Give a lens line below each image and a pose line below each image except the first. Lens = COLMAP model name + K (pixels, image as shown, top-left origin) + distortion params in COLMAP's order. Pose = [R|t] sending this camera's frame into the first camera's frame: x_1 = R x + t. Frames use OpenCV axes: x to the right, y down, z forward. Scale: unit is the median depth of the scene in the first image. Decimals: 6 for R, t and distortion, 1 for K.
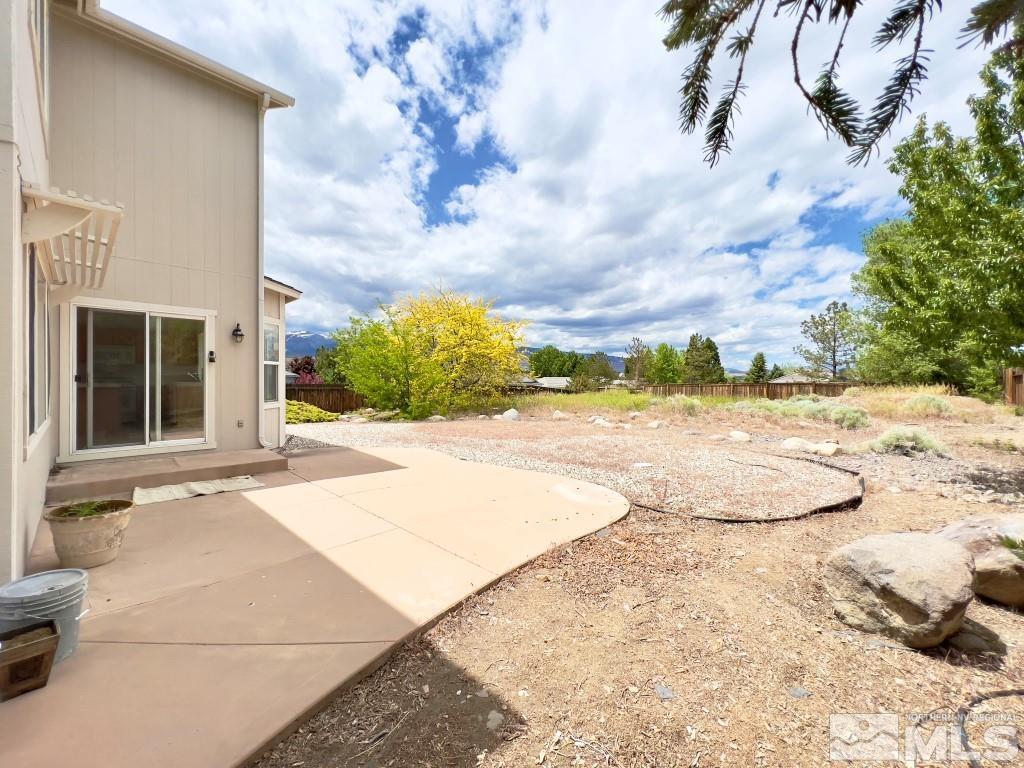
lens RADIAL K [[410.8, 0, 510.5], [0, 410.8, 382.0], [0, 0, 1]] dist [-0.000583, 0.000355]
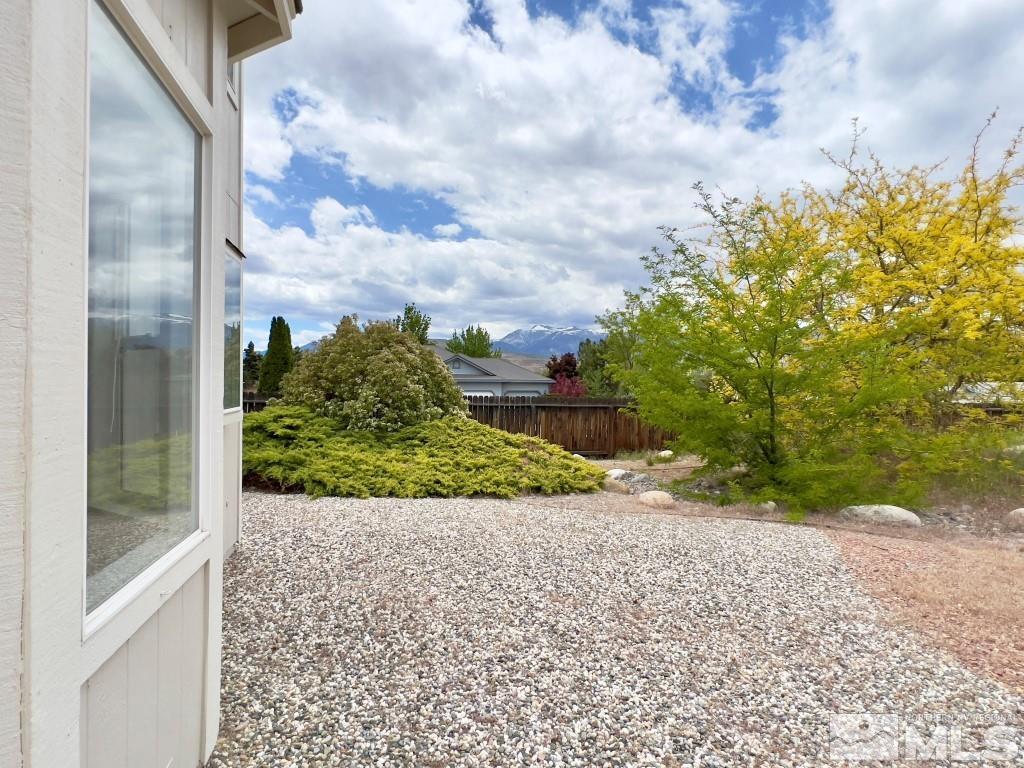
lens RADIAL K [[410.8, 0, 510.5], [0, 410.8, 382.0], [0, 0, 1]] dist [-0.000583, 0.000355]
pose [[0.805793, 0.003882, -0.592184, -0.216998], [-0.007540, 0.999965, -0.003706, -0.013561], [0.592149, 0.007451, 0.805794, 0.529940]]
